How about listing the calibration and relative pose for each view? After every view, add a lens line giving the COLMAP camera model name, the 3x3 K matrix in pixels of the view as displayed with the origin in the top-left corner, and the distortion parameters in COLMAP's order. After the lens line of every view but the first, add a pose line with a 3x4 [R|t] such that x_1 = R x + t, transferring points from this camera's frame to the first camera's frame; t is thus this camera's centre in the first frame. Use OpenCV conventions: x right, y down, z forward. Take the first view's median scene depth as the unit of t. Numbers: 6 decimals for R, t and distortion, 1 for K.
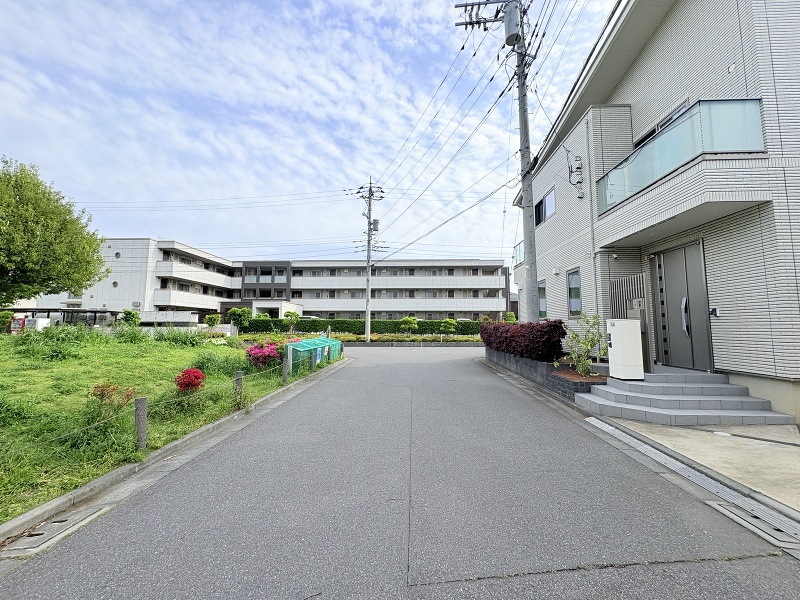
lens RADIAL K [[316.4, 0, 398.8], [0, 316.4, 297.9], [0, 0, 1]] dist [-0.000702, 0.000238]
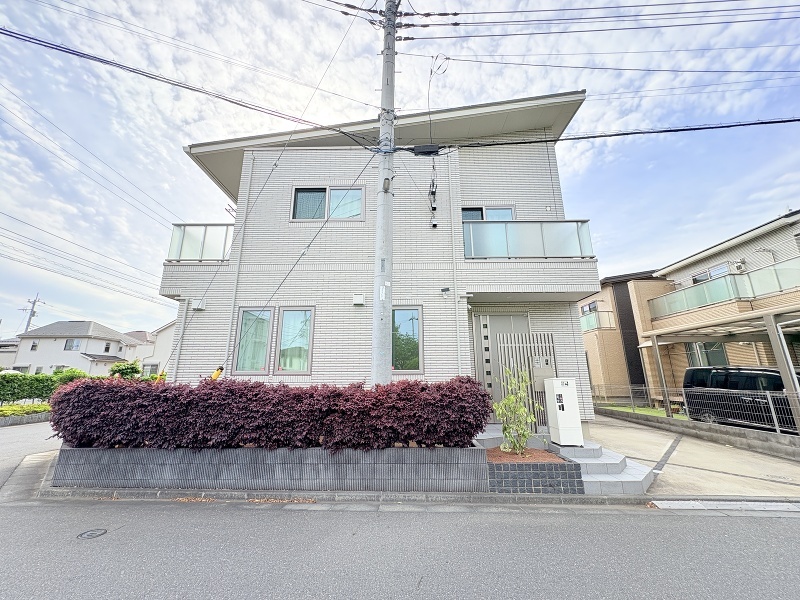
lens RADIAL K [[316.4, 0, 398.8], [0, 316.4, 297.9], [0, 0, 1]] dist [-0.000702, 0.000238]
pose [[-0.032304, 0.249192, 0.967915, -0.252581], [-0.088370, 0.963916, -0.251112, 0.114659], [-0.995564, -0.093646, -0.009117, 1.481028]]
